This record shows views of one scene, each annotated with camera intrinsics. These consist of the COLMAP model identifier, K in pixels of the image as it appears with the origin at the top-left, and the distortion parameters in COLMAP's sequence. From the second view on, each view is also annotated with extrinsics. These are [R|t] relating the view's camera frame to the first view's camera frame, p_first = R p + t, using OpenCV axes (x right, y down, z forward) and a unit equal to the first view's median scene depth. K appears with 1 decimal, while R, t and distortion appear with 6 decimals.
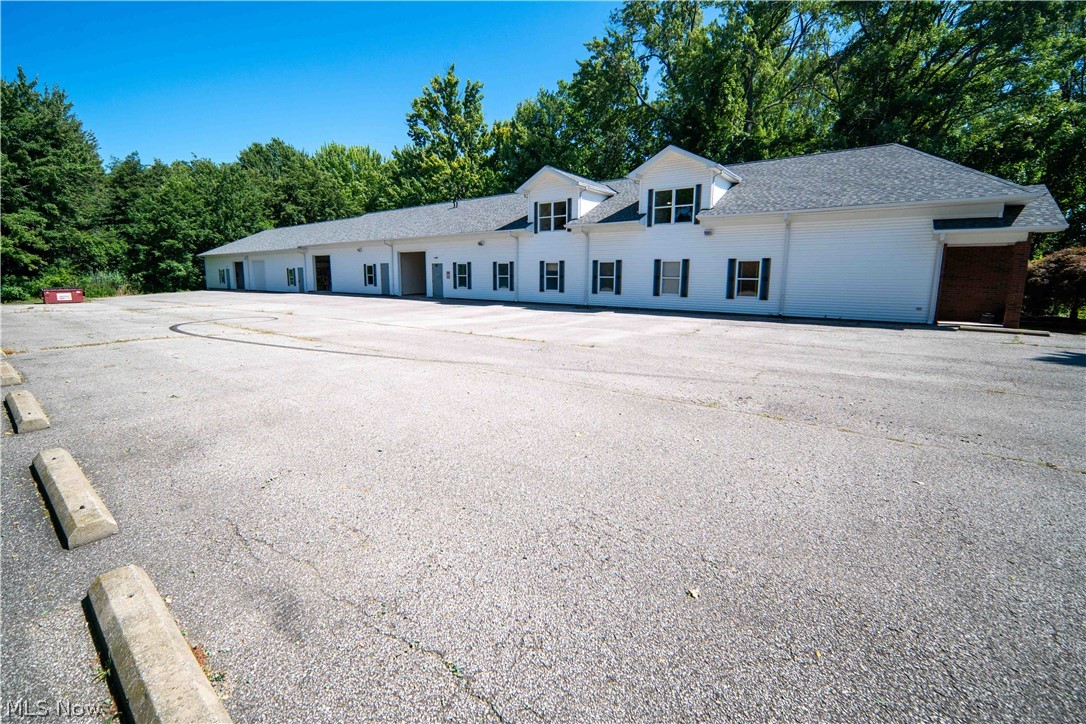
lens RADIAL K [[525.6, 0, 544.9], [0, 525.6, 364.4], [0, 0, 1]] dist [-0.019188, -0.000054]
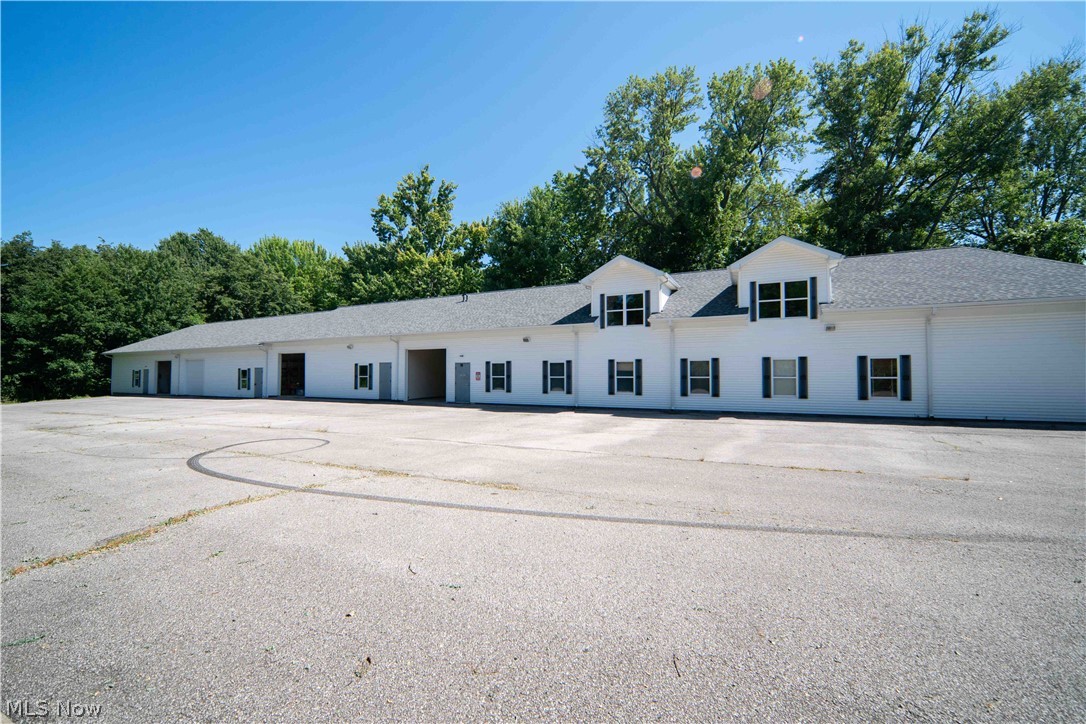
lens RADIAL K [[497.6, 0, 543.0], [0, 497.6, 362.0], [0, 0, 1]] dist [-0.023093, 0.000108]
pose [[0.977371, -0.000582, 0.211531, -0.161013], [0.041499, 0.981091, -0.189046, -0.023658], [-0.207421, 0.193546, 0.958914, 0.132591]]
